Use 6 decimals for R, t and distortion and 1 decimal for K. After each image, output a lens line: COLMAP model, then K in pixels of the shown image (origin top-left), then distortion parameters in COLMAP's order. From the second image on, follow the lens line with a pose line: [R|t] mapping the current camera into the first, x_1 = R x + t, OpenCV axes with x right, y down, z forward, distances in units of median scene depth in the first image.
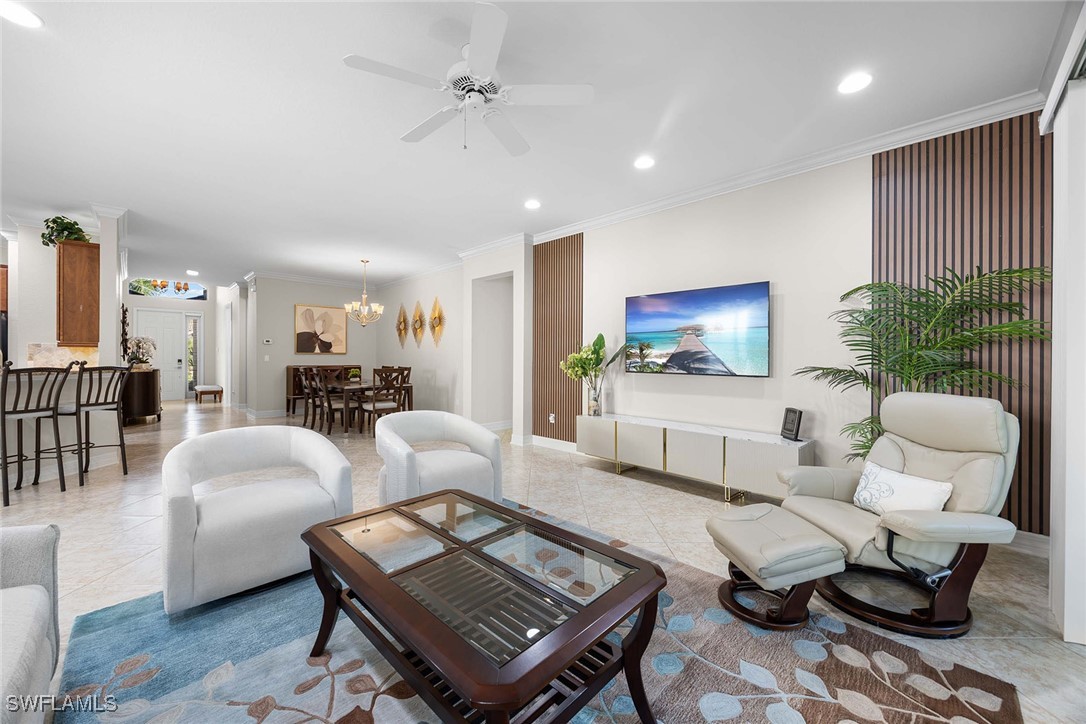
lens RADIAL K [[415.8, 0, 544.5], [0, 415.8, 358.4], [0, 0, 1]] dist [-0.007958, -0.000124]
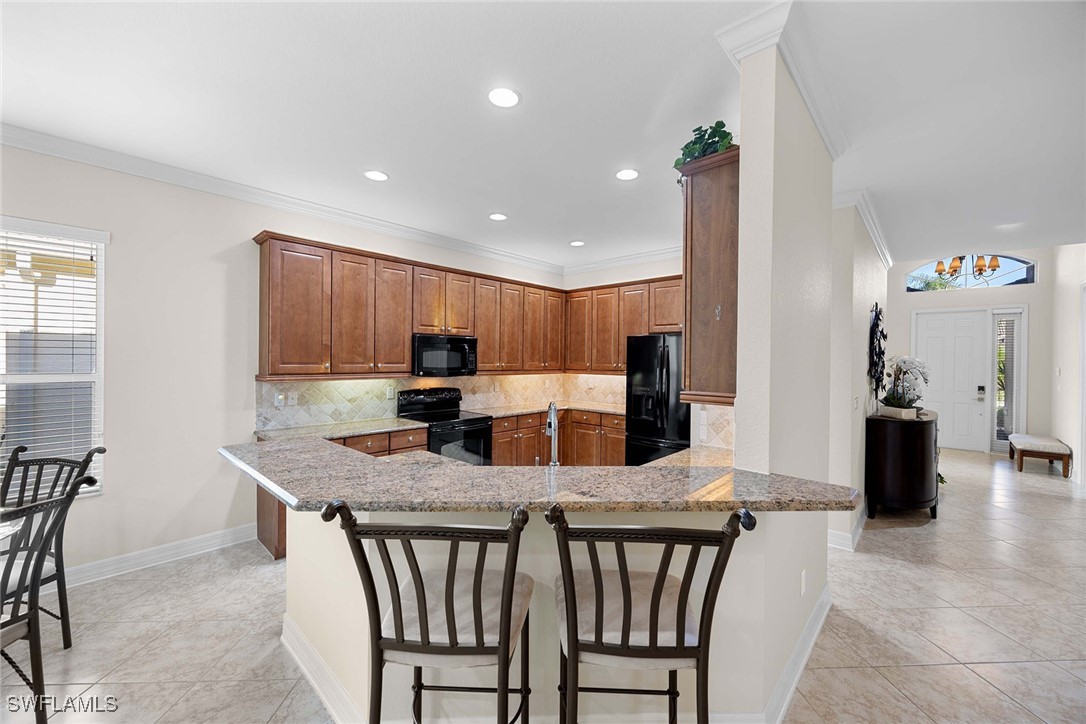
lens RADIAL K [[415.8, 0, 545.8], [0, 415.8, 360.3], [0, 0, 1]] dist [-0.007958, -0.000124]
pose [[0.030086, 0.003353, -0.999542, -0.372024], [-0.012075, 0.999923, 0.002991, -0.038132], [0.999474, 0.011980, 0.030125, 0.428193]]
